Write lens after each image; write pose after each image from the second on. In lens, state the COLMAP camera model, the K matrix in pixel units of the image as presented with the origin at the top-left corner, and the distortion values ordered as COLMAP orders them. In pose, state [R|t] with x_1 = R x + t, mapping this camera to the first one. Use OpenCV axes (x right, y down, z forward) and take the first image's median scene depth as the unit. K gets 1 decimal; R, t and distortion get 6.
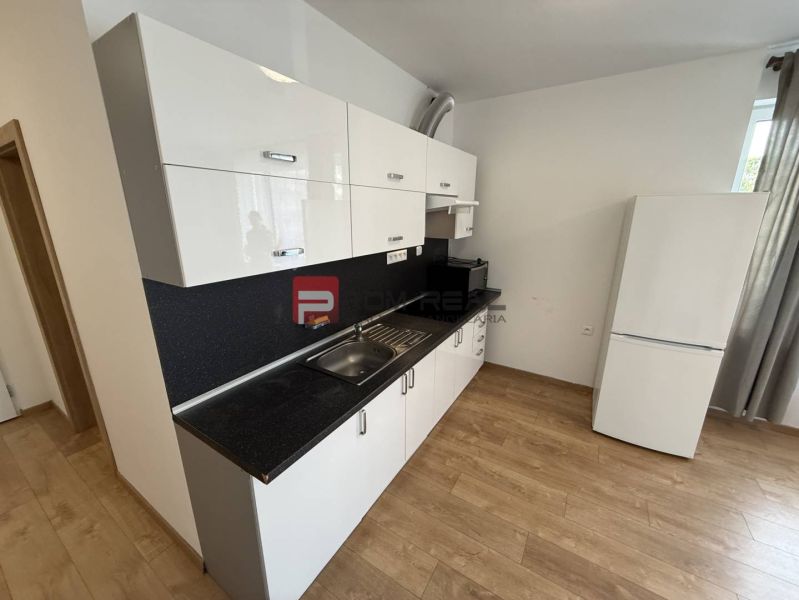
lens RADIAL K [[317.8, 0, 397.7], [0, 317.8, 300.5], [0, 0, 1]] dist [-0.001048, -0.000047]
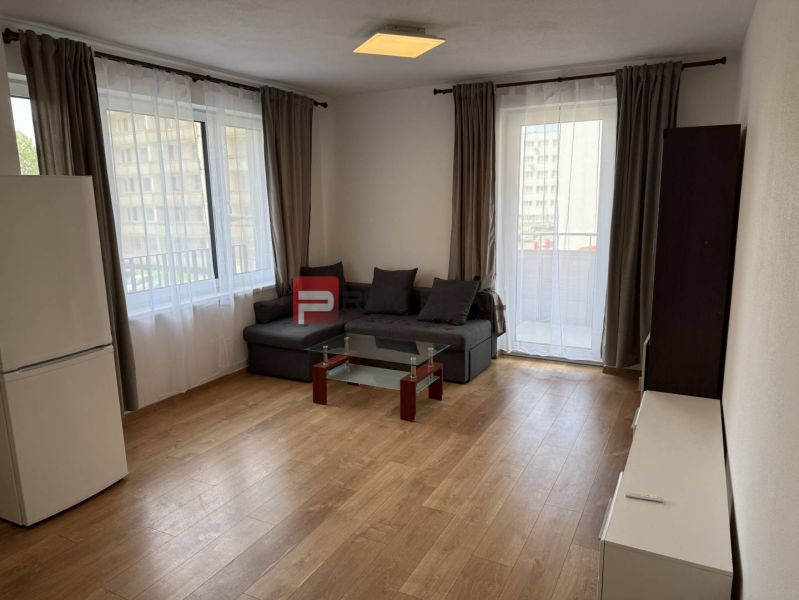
lens RADIAL K [[559.9, 0, 397.9], [0, 559.9, 302.3], [0, 0, 1]] dist [0.059415, -0.076883]
pose [[-0.078970, -0.187606, 0.979065, -0.568348], [0.283761, 0.937272, 0.202485, -0.047766], [-0.955638, 0.293811, -0.020781, 0.190894]]
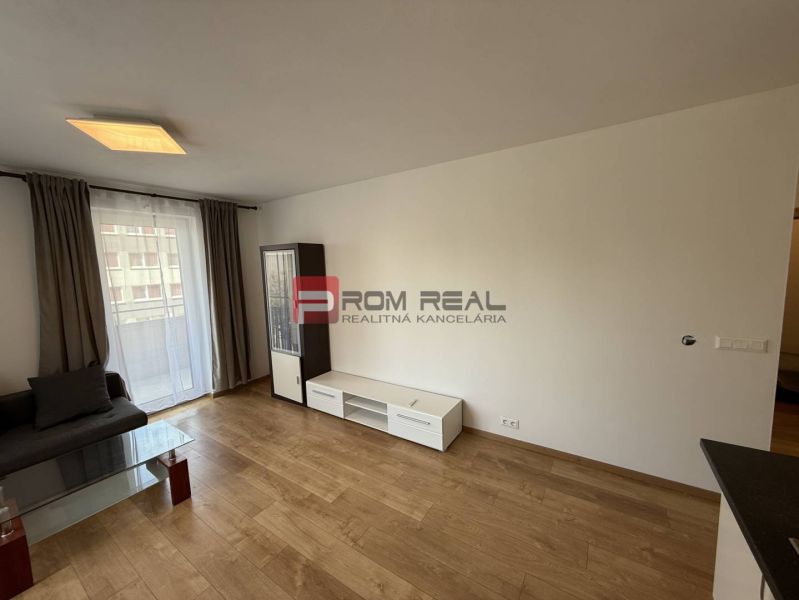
lens RADIAL K [[317.8, 0, 397.7], [0, 317.8, 300.5], [0, 0, 1]] dist [-0.001048, -0.000047]
pose [[-0.999073, 0.030192, 0.030677, 0.437274], [0.039519, 0.925857, 0.375802, -0.305161], [-0.017056, 0.376666, -0.926192, 0.995780]]
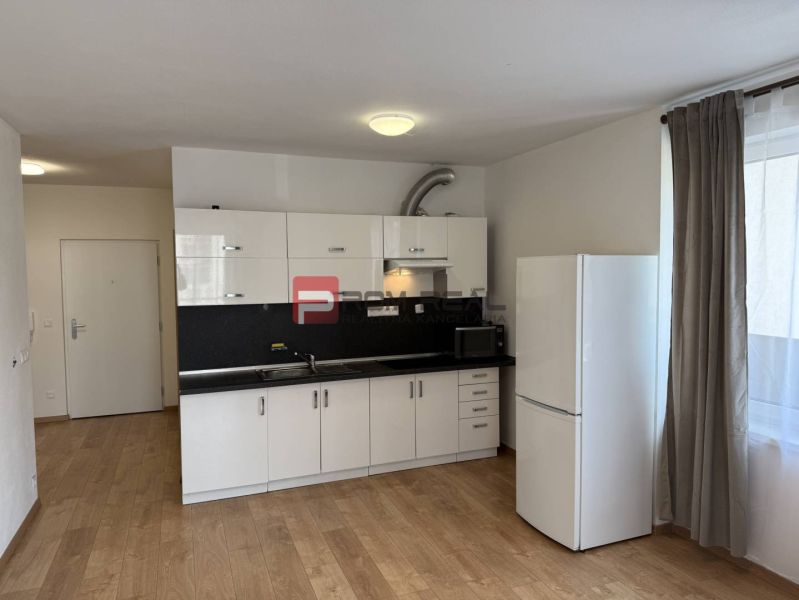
lens RADIAL K [[559.9, 0, 397.9], [0, 559.9, 302.3], [0, 0, 1]] dist [0.059415, -0.076883]
pose [[0.802263, 0.027918, -0.596317, 1.473350], [-0.149576, 0.976443, -0.155519, 0.155510], [0.577928, 0.213962, 0.787540, -0.639400]]
